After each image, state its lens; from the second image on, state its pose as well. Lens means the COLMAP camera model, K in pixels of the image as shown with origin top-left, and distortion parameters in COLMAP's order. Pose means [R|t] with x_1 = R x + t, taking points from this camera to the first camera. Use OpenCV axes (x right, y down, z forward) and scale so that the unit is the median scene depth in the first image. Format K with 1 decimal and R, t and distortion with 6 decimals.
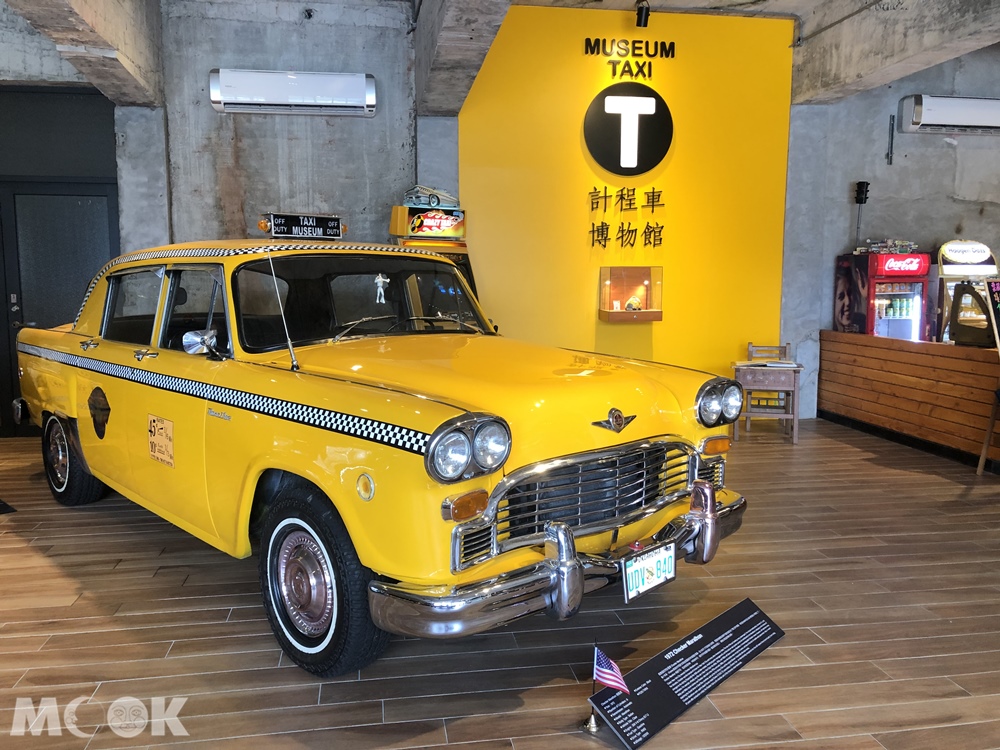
lens RADIAL K [[819.6, 0, 500.0], [0, 819.6, 375.0], [0, 0, 1]] dist [0.006930, -0.001259]
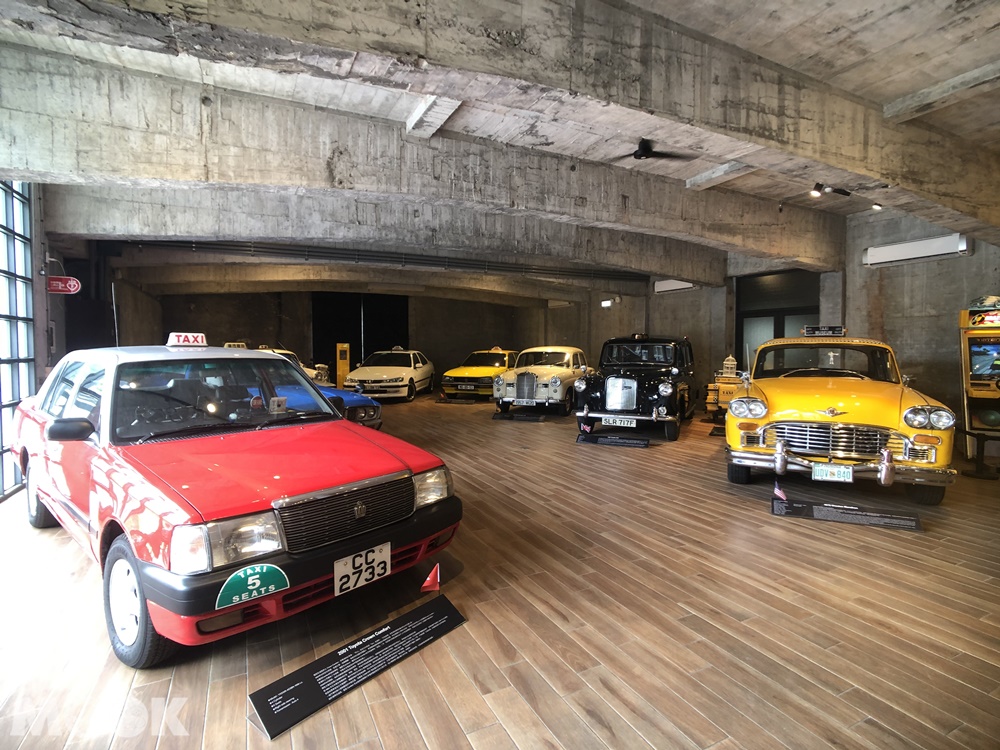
lens RADIAL K [[819.6, 0, 500.0], [0, 819.6, 375.0], [0, 0, 1]] dist [0.006930, -0.001259]
pose [[0.304830, 0.036034, -0.951725, 1.246189], [-0.115001, 0.993365, 0.000776, 0.033301], [0.945438, 0.109213, 0.306952, -0.407768]]
